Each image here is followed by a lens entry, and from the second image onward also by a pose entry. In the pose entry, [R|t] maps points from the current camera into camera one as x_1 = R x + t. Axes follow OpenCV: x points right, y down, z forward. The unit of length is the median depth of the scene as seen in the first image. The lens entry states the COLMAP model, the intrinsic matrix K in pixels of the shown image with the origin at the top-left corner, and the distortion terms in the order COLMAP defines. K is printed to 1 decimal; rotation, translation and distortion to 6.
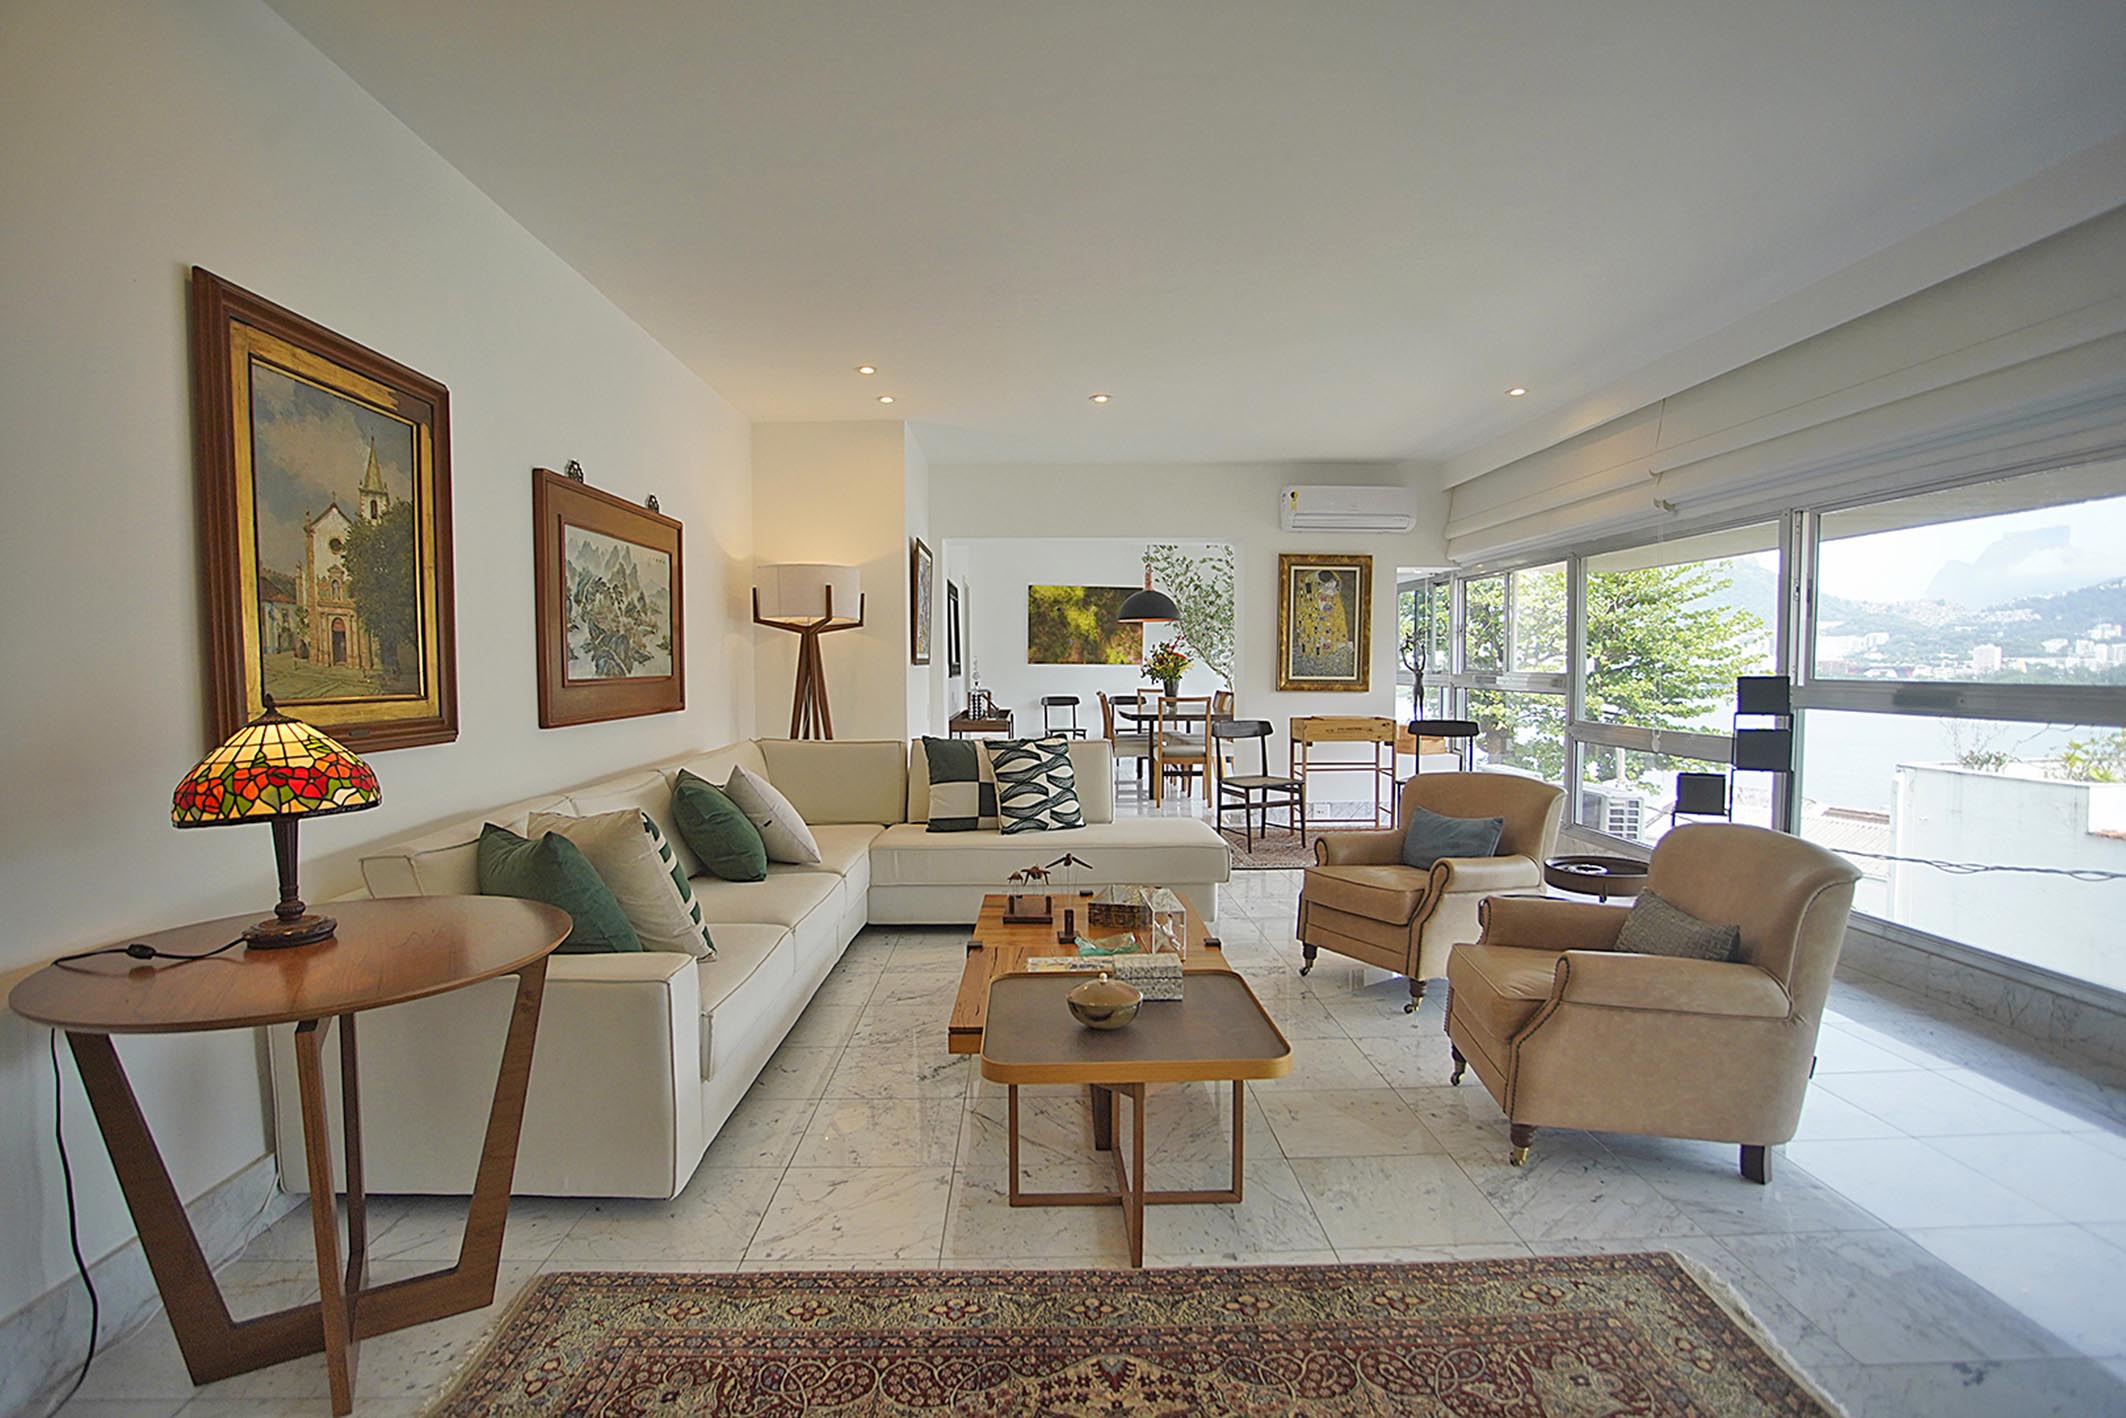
lens RADIAL K [[1049.3, 0, 1068.5], [0, 1049.3, 720.1], [0, 0, 1]] dist [-0.048433, 0.011833]
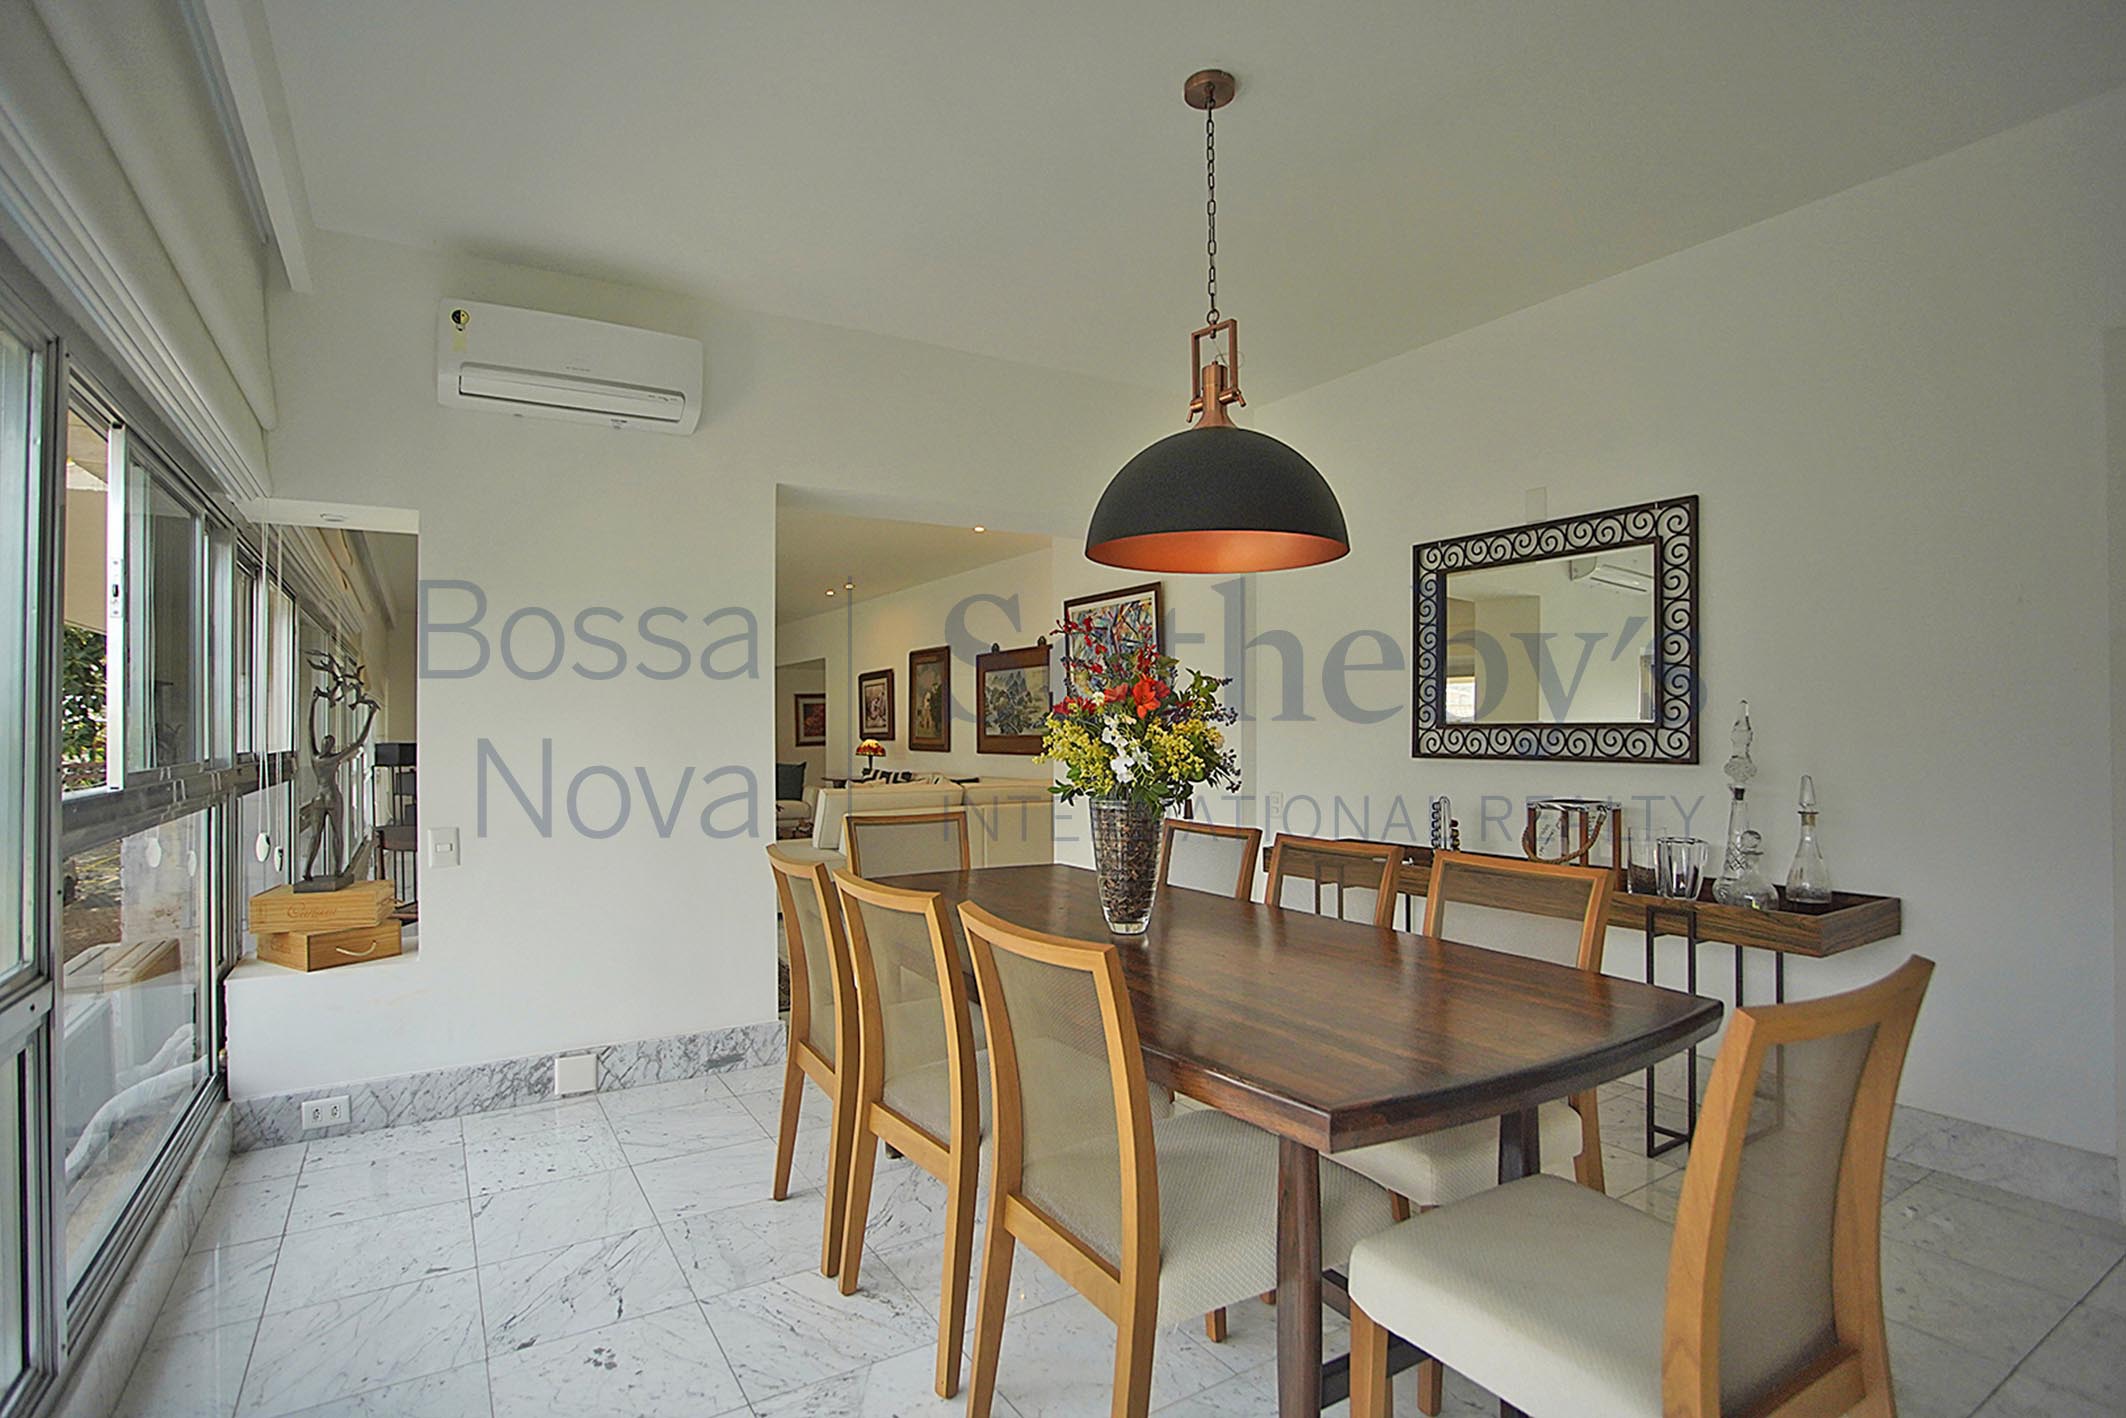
lens RADIAL K [[1024.0, 0, 1066.1], [0, 1024.0, 718.0], [0, 0, 1]] dist [-0.000170, -0.000001]
pose [[-0.863542, 0.004546, -0.504257, 0.437340], [-0.017307, 0.999103, 0.038645, -0.132963], [0.503981, 0.042099, -0.862688, 2.398272]]
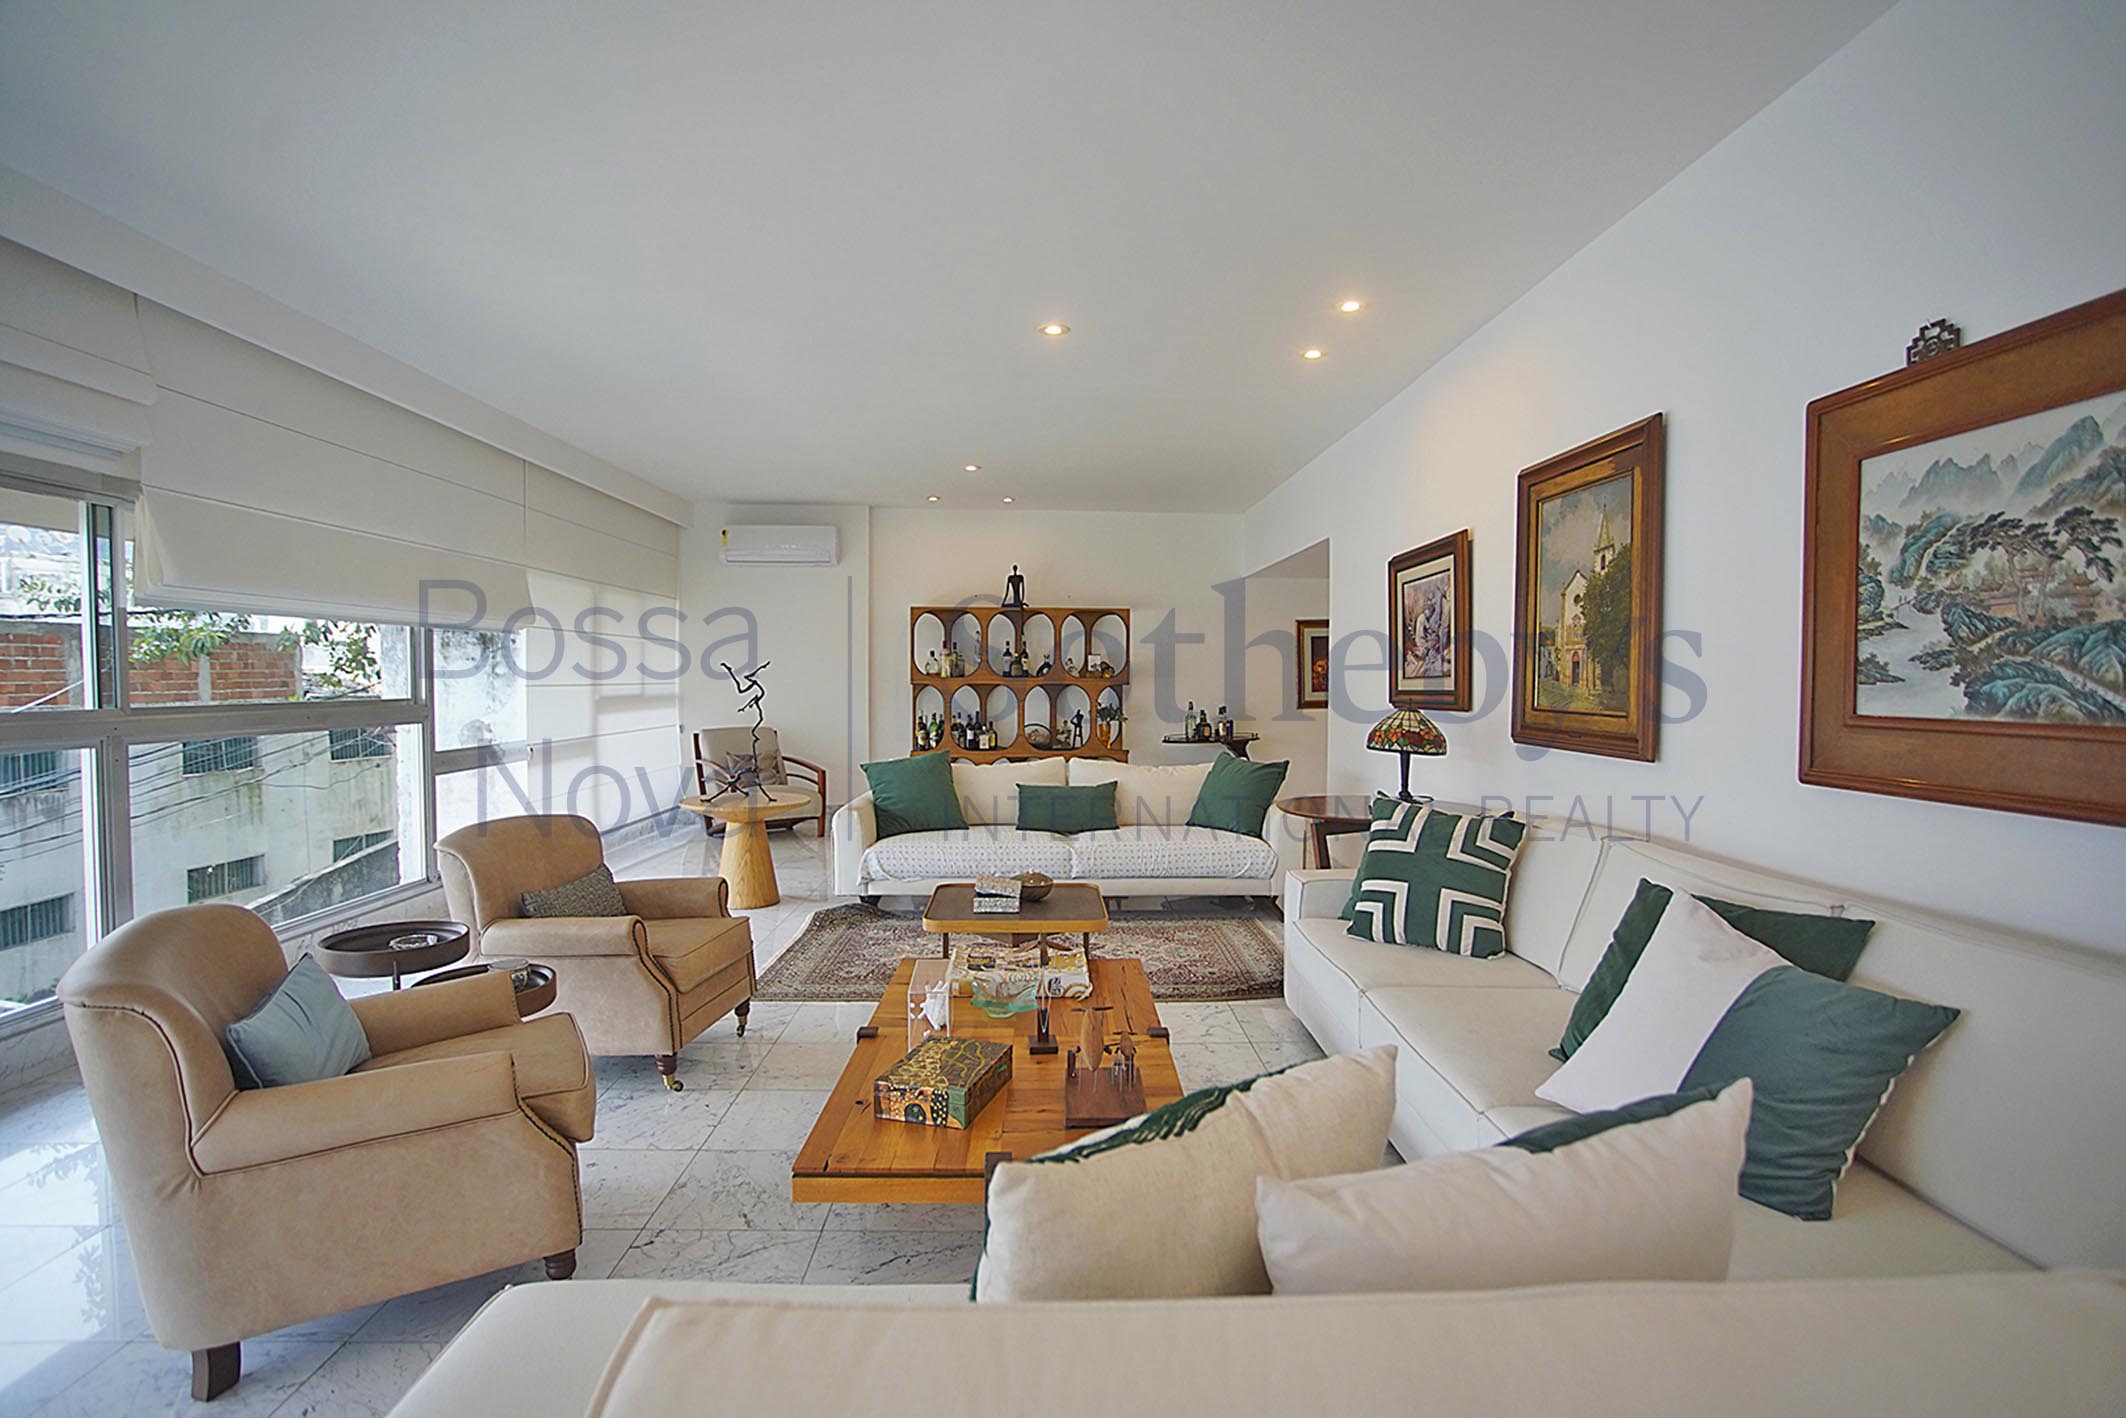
lens RADIAL K [[1049.3, 0, 1044.1], [0, 1049.3, 708.2], [0, 0, 1]] dist [-0.048433, 0.011833]
pose [[-0.999676, 0.000835, 0.025440, -0.012784], [0.002932, 0.996585, 0.082521, -0.070276], [-0.025285, 0.082569, -0.996265, 1.206811]]
